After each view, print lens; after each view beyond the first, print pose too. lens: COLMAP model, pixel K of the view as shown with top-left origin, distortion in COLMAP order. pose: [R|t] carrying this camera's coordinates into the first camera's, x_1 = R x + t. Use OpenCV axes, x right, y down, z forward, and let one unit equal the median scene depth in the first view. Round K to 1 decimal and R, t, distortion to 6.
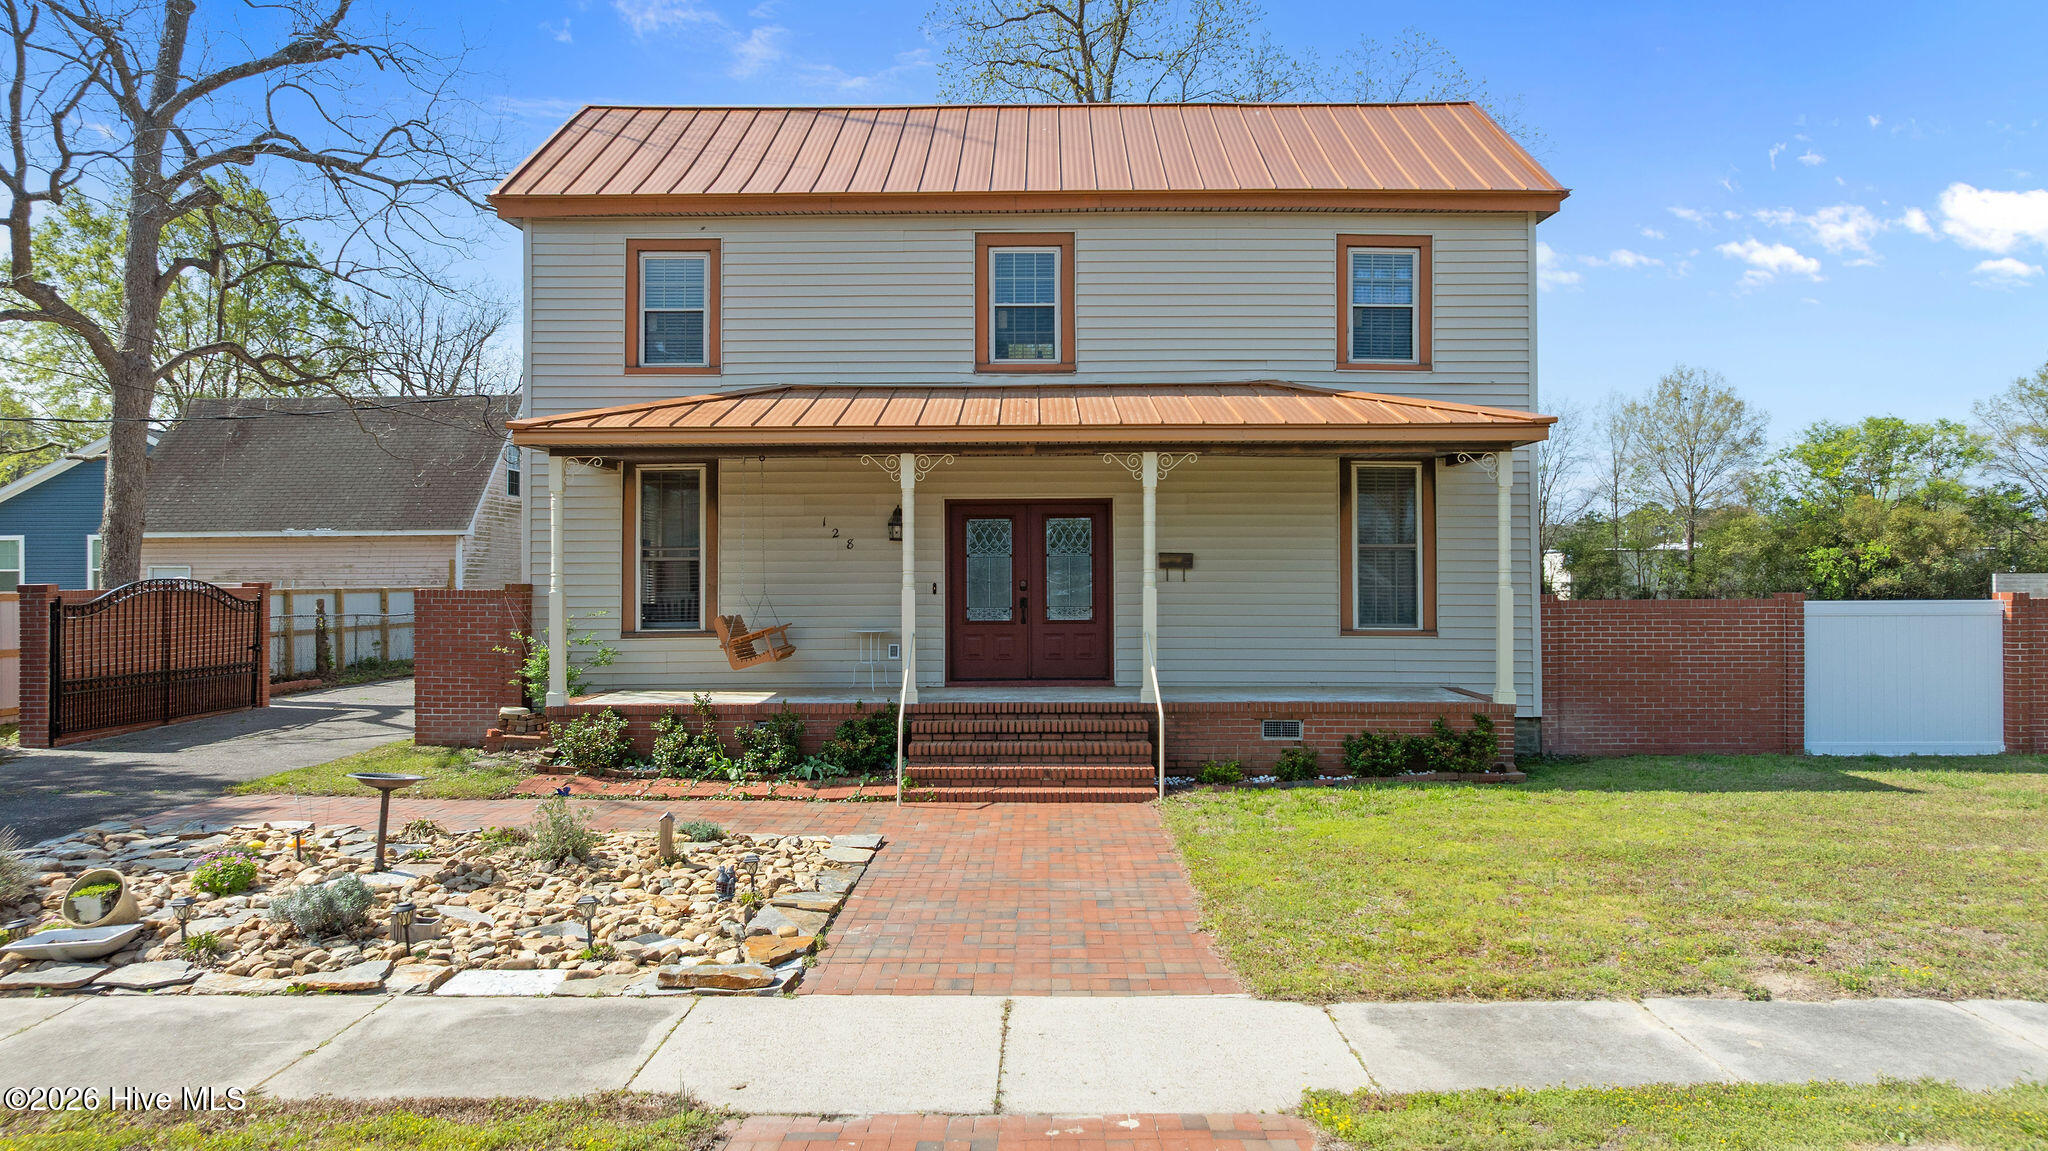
lens RADIAL K [[1456.0, 0, 1026.9], [0, 1456.0, 573.9], [0, 0, 1]] dist [-0.023409, 0.016778]
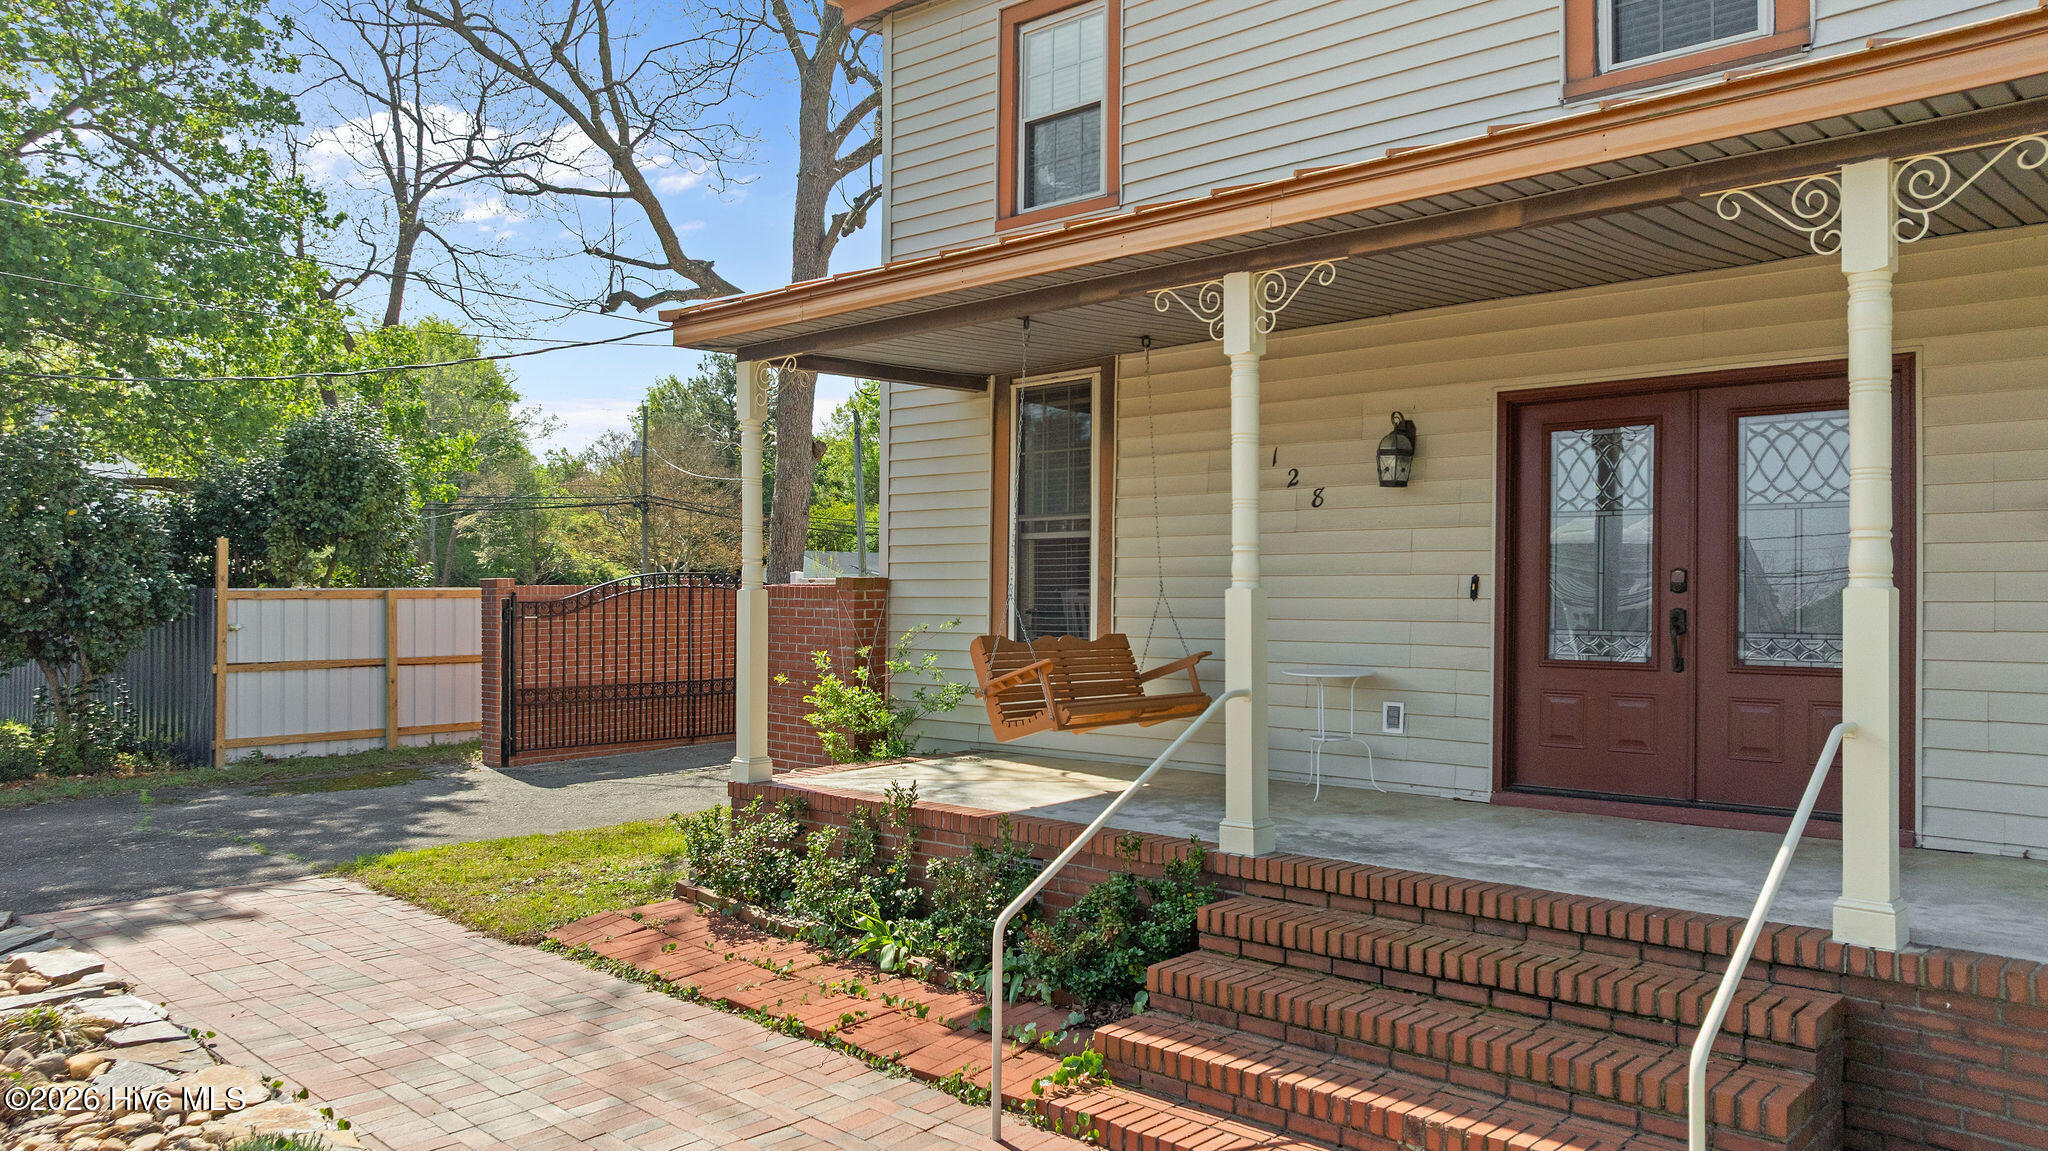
lens RADIAL K [[1456.0, 0, 1031.9], [0, 1456.0, 571.3], [0, 0, 1]] dist [-0.023409, 0.016778]
pose [[0.741075, -0.004753, -0.671405, 0.141328], [0.007026, 0.999975, 0.000675, 0.003761], [0.671385, -0.005217, 0.741090, 0.561762]]
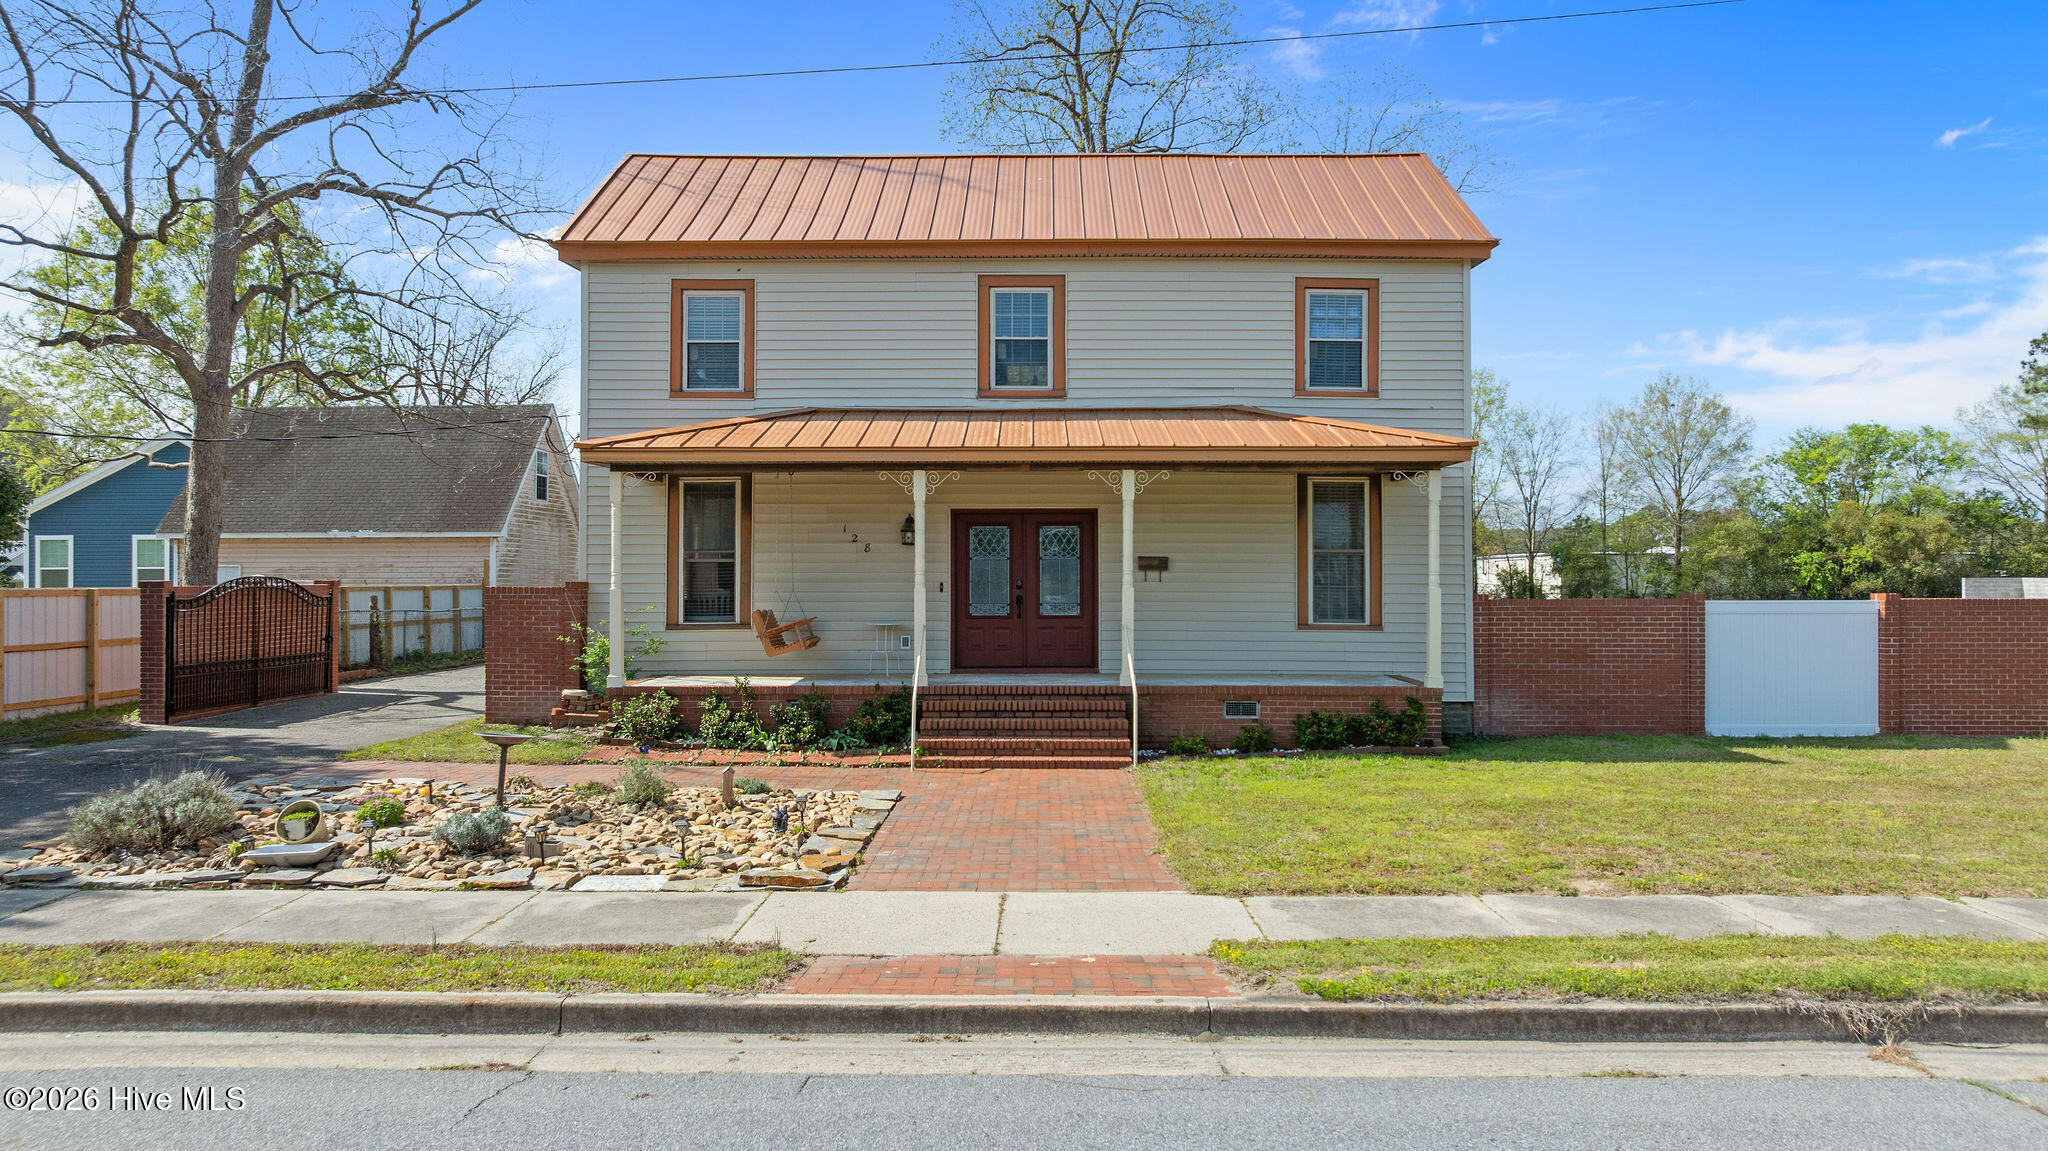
lens RADIAL K [[1456.0, 0, 1032.7], [0, 1456.0, 571.6], [0, 0, 1]] dist [-0.023409, 0.016778]
pose [[0.999984, 0.003189, 0.004728, 0.002590], [-0.003177, 0.999992, -0.002458, 0.000517], [-0.004736, 0.002443, 0.999986, -0.140518]]
